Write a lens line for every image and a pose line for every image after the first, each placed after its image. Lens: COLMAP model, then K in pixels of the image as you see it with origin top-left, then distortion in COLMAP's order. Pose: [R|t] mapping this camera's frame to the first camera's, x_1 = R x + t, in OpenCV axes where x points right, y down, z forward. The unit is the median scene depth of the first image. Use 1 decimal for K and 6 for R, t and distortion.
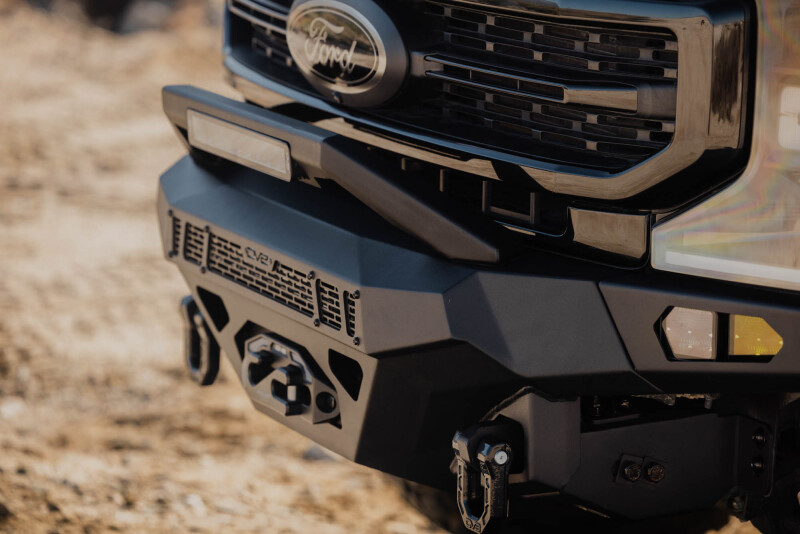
lens RADIAL K [[3241.0, 0, 400.0], [0, 3241.0, 267.0], [0, 0, 1]] dist [-0.079702, -1.412879]
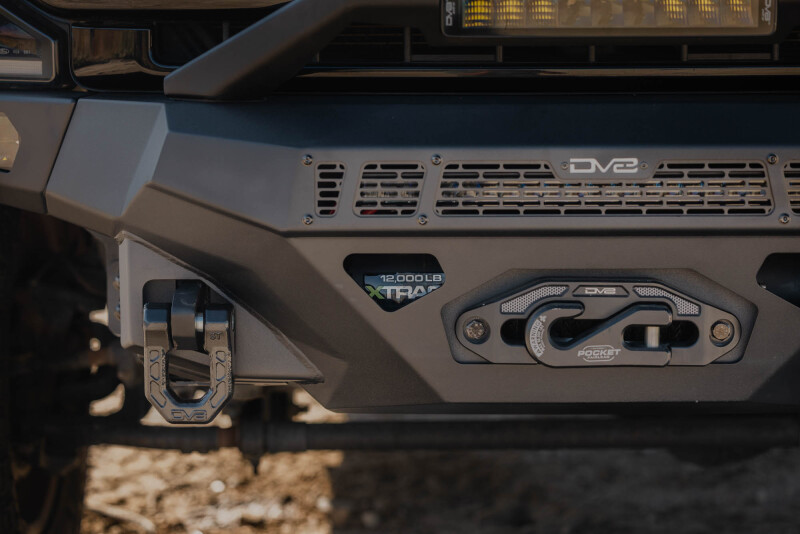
lens RADIAL K [[2084.1, 0, 400.0], [0, 2084.1, 267.0], [0, 0, 1]] dist [0.043630, -0.460571]
pose [[0.469794, -0.127378, 0.873538, -0.519192], [0.187395, 0.981372, 0.042320, -0.010137], [-0.862656, 0.143815, 0.484913, 0.857111]]
